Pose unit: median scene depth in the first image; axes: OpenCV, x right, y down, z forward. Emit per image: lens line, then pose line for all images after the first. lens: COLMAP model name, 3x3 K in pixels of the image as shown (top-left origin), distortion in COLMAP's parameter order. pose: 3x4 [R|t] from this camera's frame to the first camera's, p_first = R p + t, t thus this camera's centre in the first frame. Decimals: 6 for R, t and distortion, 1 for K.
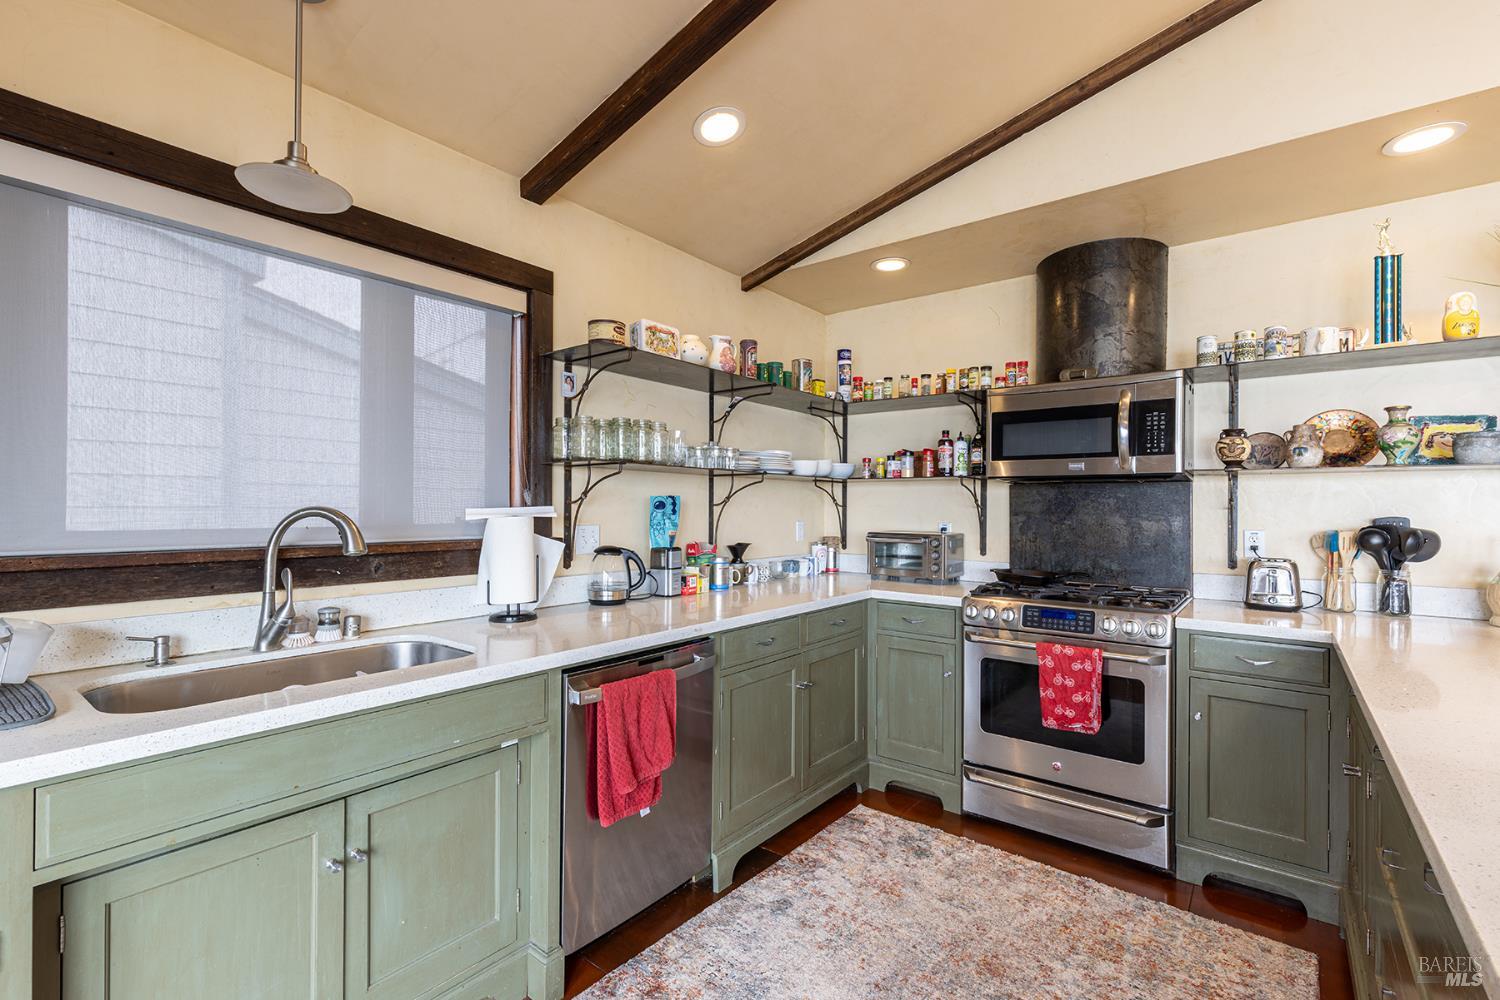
lens RADIAL K [[666.2, 0, 761.8], [0, 666.2, 503.2], [0, 0, 1]] dist [0.017963, -0.004118]
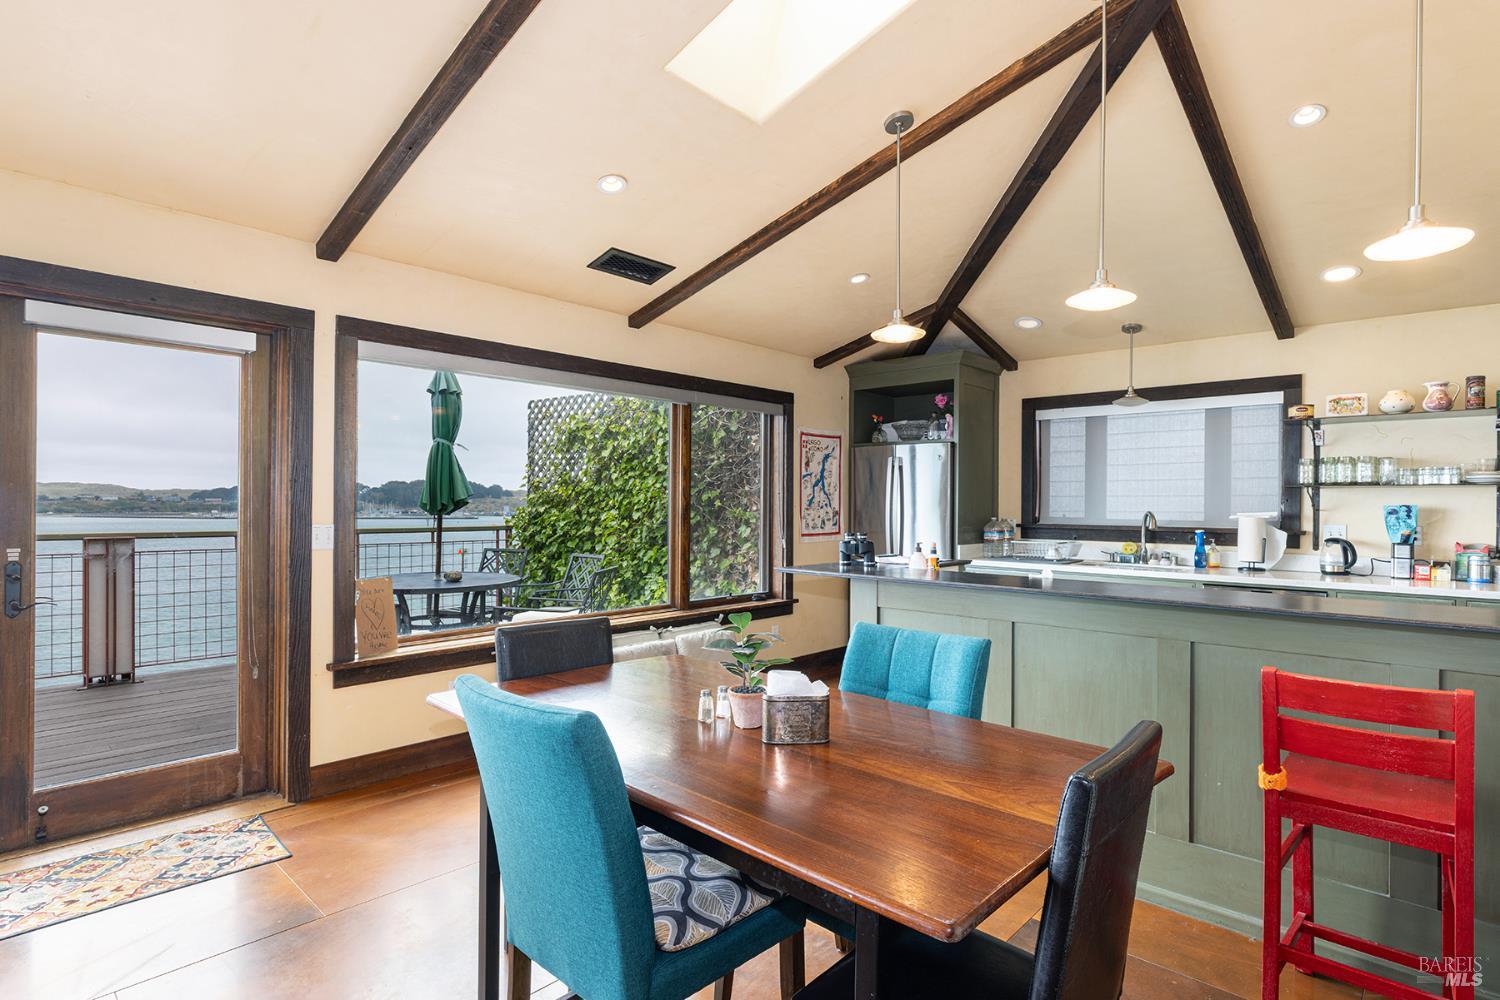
lens RADIAL K [[755.7, 0, 736.8], [0, 755.7, 501.5], [0, 0, 1]] dist [-0.014639, 0.003167]
pose [[-0.065710, -0.014057, -0.997740, 1.679907], [-0.004923, 0.999893, -0.013763, 0.010782], [0.997827, 0.004007, -0.065773, -0.301119]]
